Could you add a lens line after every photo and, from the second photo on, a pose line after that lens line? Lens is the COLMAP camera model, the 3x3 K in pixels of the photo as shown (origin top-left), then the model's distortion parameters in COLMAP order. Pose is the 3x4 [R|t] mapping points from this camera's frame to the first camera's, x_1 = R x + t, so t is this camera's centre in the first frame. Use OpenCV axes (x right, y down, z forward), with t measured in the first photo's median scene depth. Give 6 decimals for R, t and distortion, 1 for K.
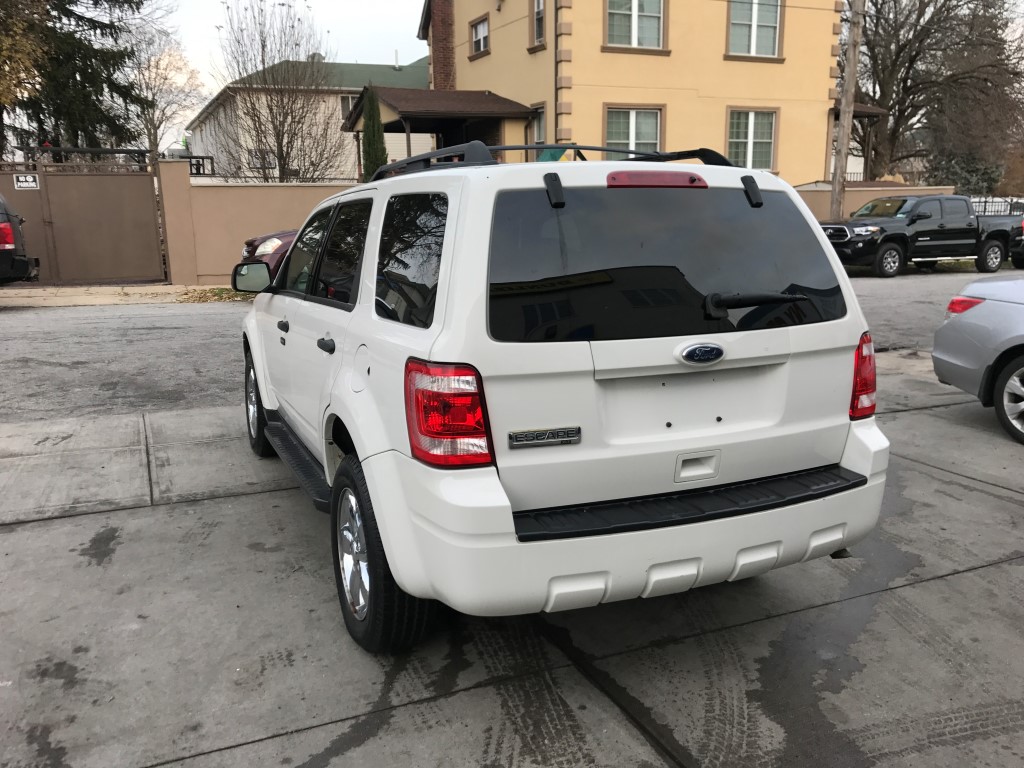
lens RADIAL K [[860.9, 0, 498.1], [0, 860.9, 385.6], [0, 0, 1]] dist [0.010976, 0.008051]
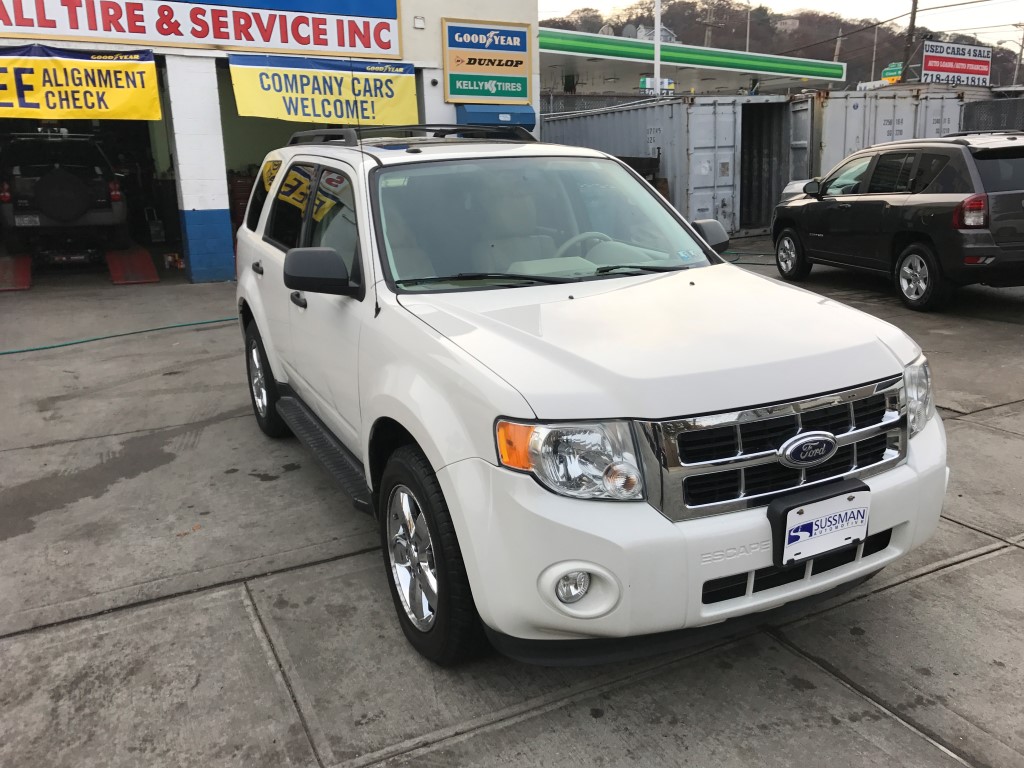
lens RADIAL K [[860.1, 0, 512.7], [0, 860.1, 359.4], [0, 0, 1]] dist [0.007630, 0.022090]
pose [[-0.997223, 0.046533, -0.058148, -0.049848], [0.018041, 0.908456, 0.417590, -0.572875], [0.072257, 0.415381, -0.906773, 2.742071]]
